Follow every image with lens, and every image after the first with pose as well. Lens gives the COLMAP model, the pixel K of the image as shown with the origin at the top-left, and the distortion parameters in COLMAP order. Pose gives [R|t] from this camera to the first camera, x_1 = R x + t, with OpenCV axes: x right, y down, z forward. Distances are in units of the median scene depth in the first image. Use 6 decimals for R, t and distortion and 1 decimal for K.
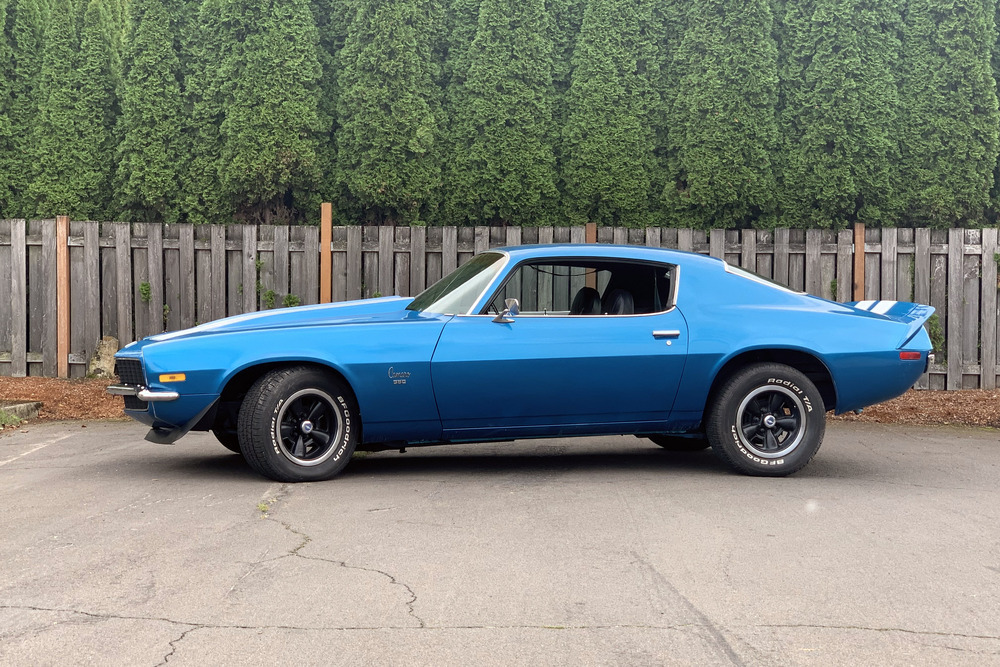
lens RADIAL K [[1645.7, 0, 500.9], [0, 1645.7, 336.1], [0, 0, 1]] dist [0.108631, 0.000000]
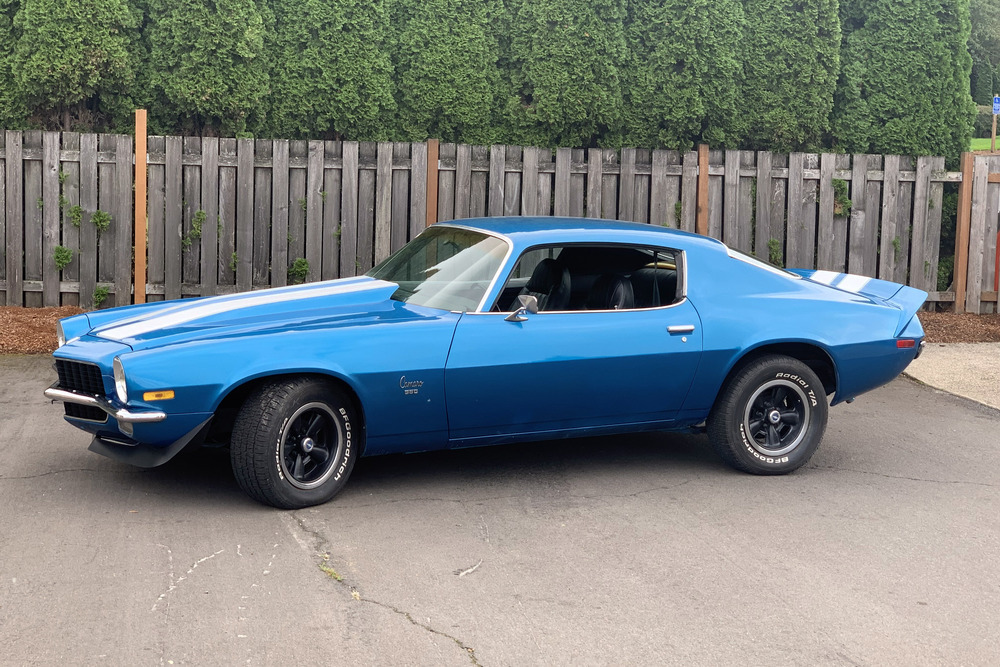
lens RADIAL K [[1645.7, 0, 494.6], [0, 1645.7, 307.2], [0, 0, 1]] dist [0.108631, 0.000000]
pose [[0.974222, -0.005154, 0.225532, -0.124630], [-0.014343, 0.996301, 0.084724, -0.053642], [-0.225135, -0.085774, 0.970545, 0.073330]]
